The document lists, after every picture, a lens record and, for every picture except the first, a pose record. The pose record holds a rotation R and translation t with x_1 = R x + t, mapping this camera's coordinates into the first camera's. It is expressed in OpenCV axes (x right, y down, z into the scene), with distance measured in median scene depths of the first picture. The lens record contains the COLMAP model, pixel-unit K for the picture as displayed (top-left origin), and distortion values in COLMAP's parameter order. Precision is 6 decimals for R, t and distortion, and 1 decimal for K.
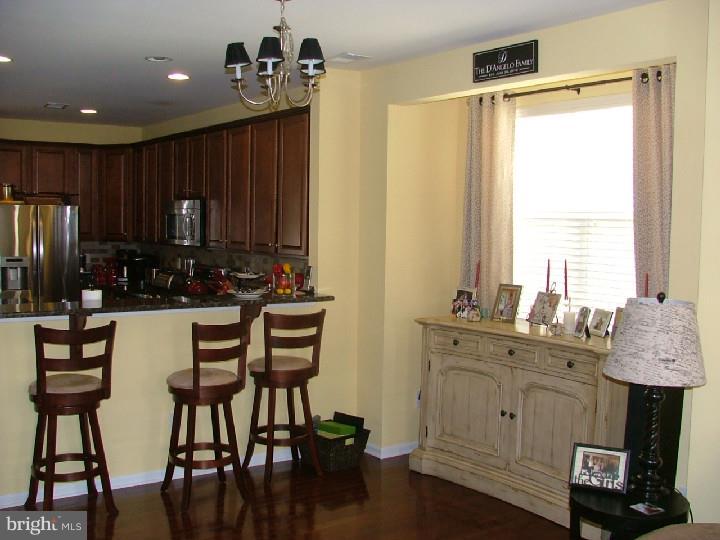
lens RADIAL K [[827.9, 0, 360.3], [0, 827.9, 270.0], [0, 0, 1]] dist [-0.061576, 0.000000]
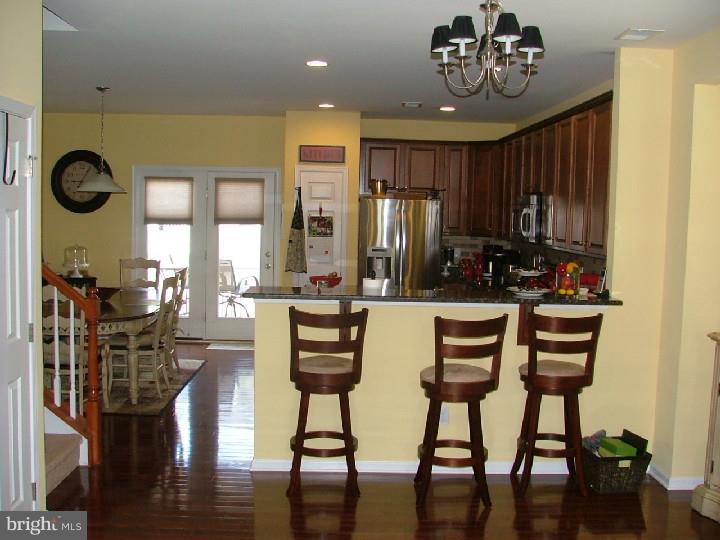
lens RADIAL K [[827.9, 0, 361.5], [0, 827.9, 272.2], [0, 0, 1]] dist [-0.061576, 0.000000]
pose [[0.858689, 0.049771, -0.510075, 0.182463], [-0.048526, 0.998698, 0.015756, 0.000286], [0.510195, 0.011223, 0.859986, 0.087032]]
